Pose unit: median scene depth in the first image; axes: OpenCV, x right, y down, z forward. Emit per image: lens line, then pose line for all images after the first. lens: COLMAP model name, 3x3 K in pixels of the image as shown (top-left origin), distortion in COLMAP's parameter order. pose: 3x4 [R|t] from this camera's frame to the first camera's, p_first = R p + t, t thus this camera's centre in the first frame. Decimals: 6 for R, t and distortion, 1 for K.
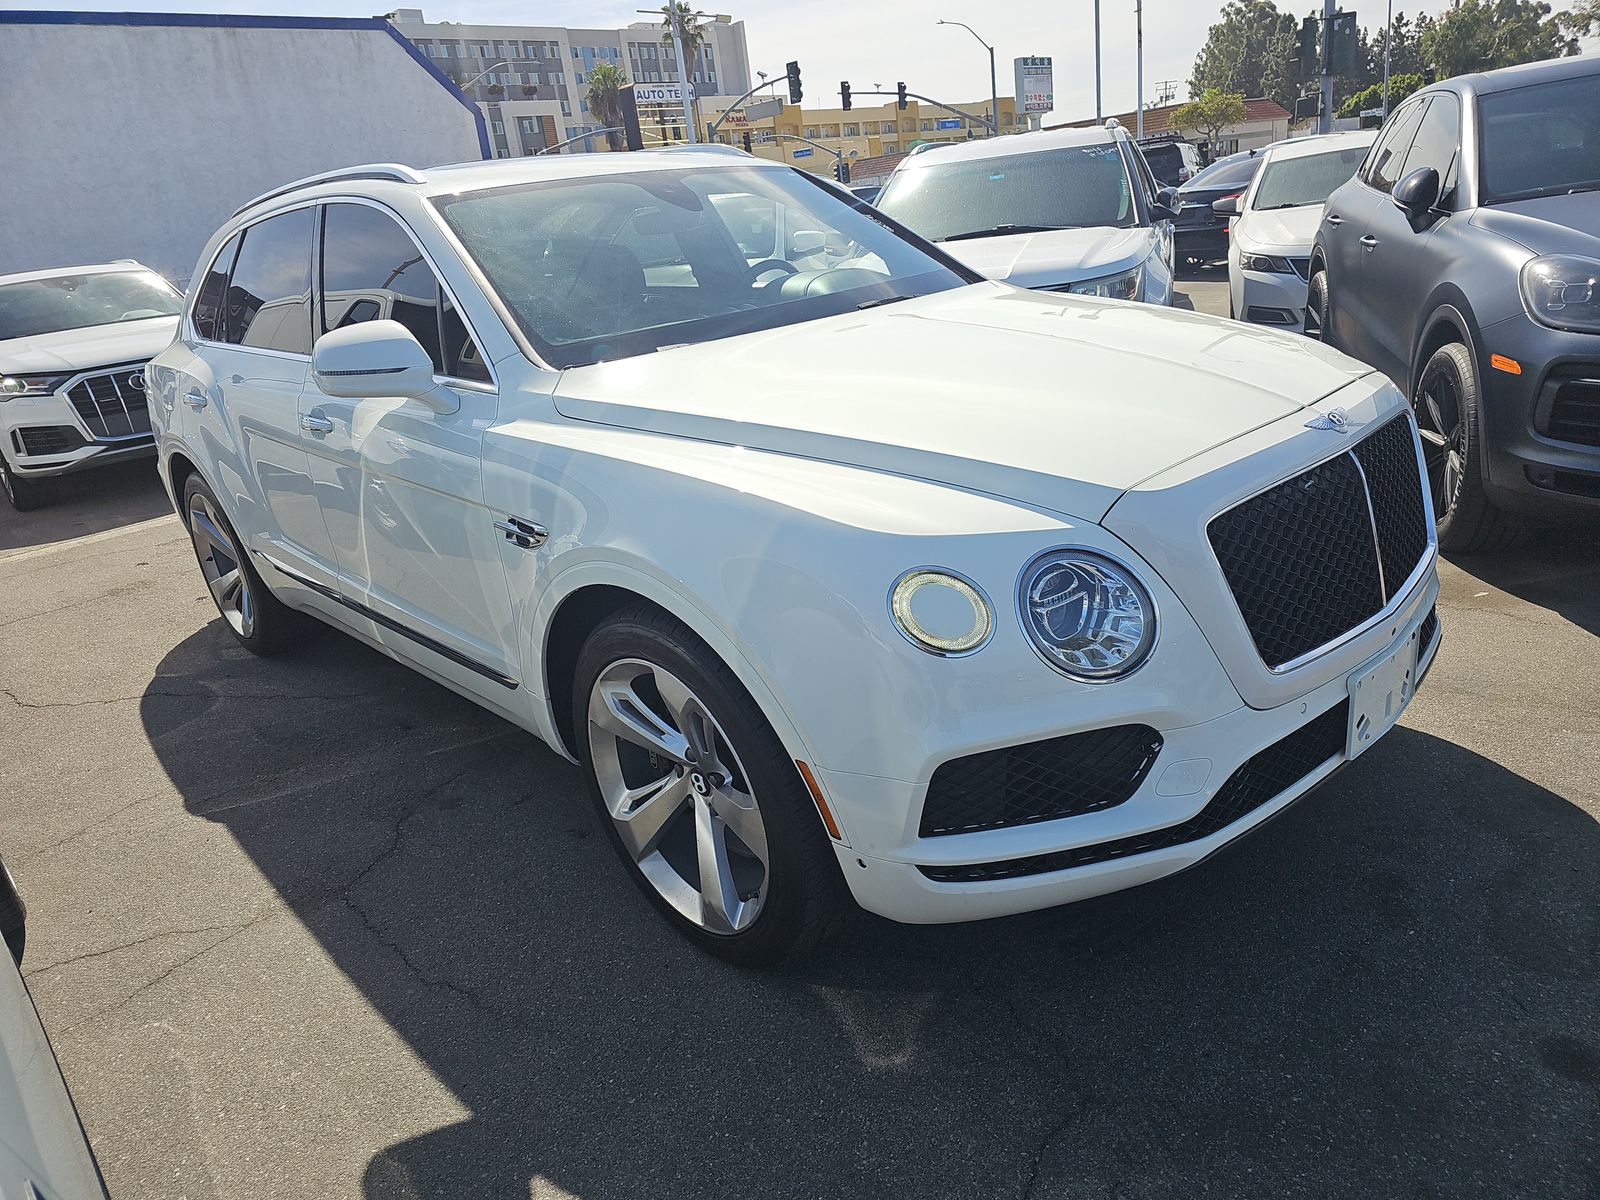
lens RADIAL K [[1044.8, 0, 805.7], [0, 1044.8, 595.7], [0, 0, 1]] dist [0.024154, -0.011253]
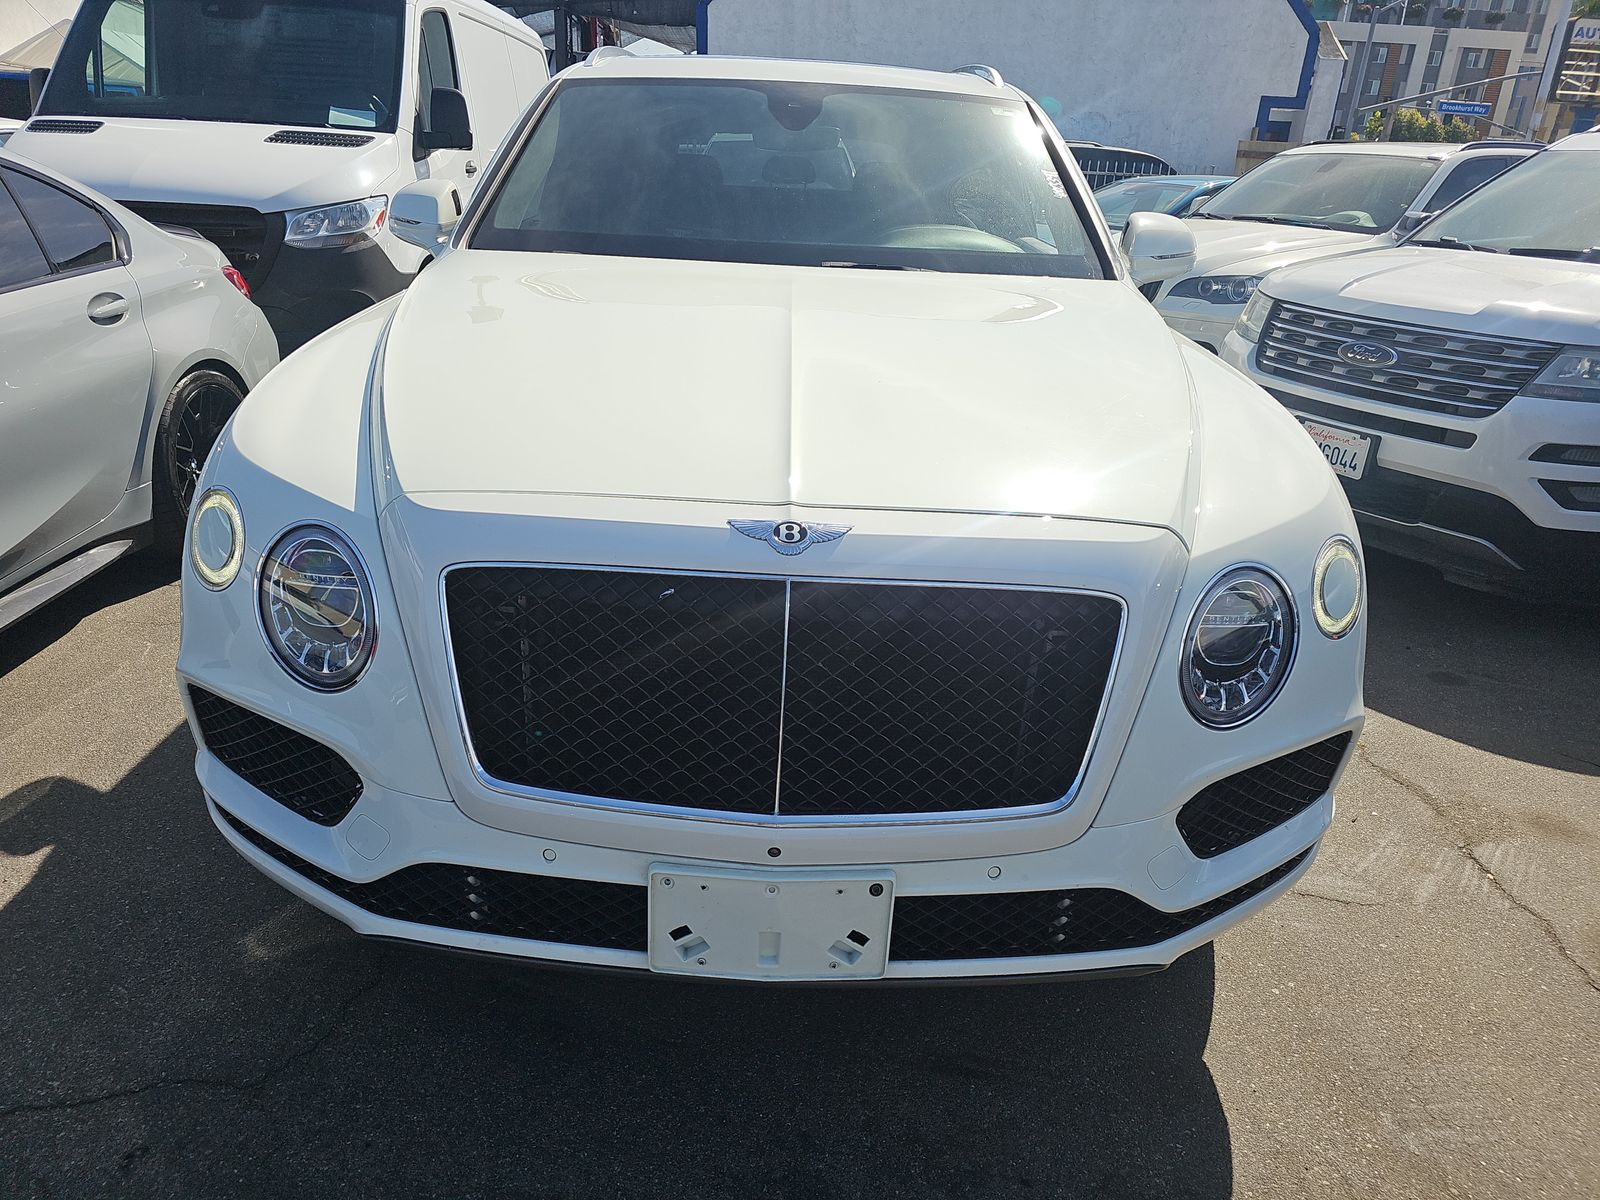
lens RADIAL K [[1044.8, 0, 802.3], [0, 1044.8, 601.5], [0, 0, 1]] dist [0.024154, -0.011253]
pose [[0.721954, 0.402437, -0.562874, 0.917418], [-0.362655, 0.912863, 0.187519, -0.258482], [0.589291, 0.068748, 0.804991, 0.462210]]
